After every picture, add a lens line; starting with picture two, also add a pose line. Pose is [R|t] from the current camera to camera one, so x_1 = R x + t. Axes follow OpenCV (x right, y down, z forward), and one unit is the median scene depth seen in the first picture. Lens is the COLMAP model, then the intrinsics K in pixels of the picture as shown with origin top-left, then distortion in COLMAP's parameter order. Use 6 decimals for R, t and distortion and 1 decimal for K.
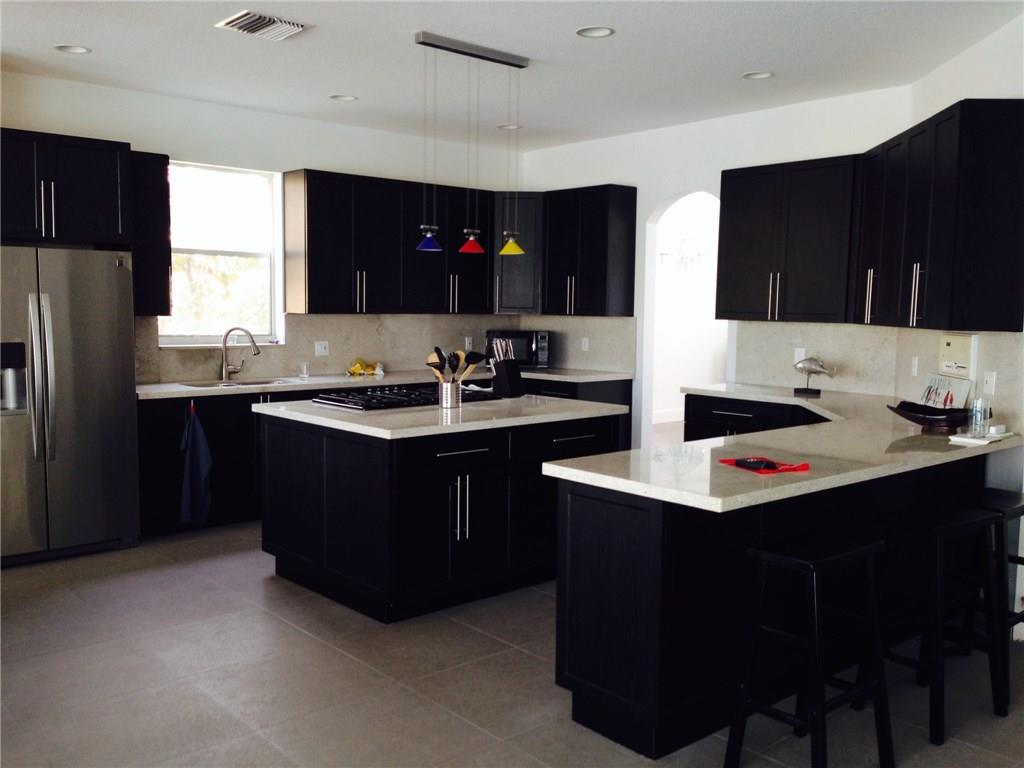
lens RADIAL K [[926.3, 0, 512.0], [0, 926.3, 384.0], [0, 0, 1]] dist [-0.005045, -0.005942]
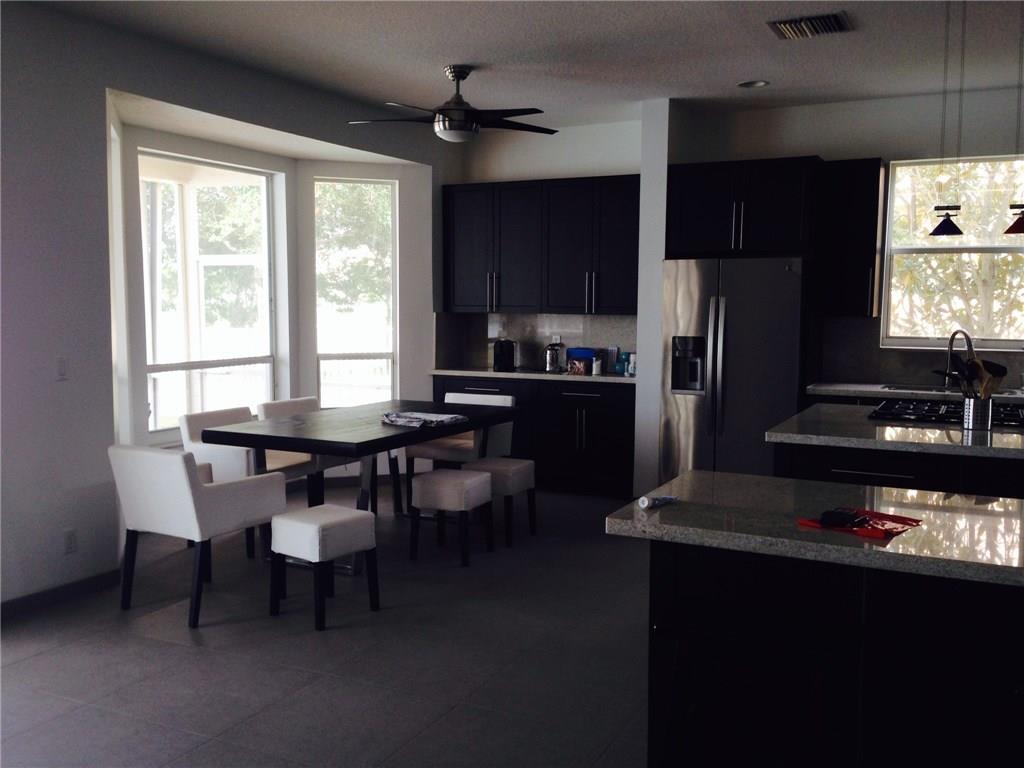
lens RADIAL K [[926.3, 0, 512.0], [0, 926.3, 384.0], [0, 0, 1]] dist [-0.005045, -0.005942]
pose [[0.366560, 0.077699, -0.927144, 0.490651], [-0.083601, 0.995226, 0.050352, -0.019847], [0.926631, 0.059053, 0.371306, 0.290416]]
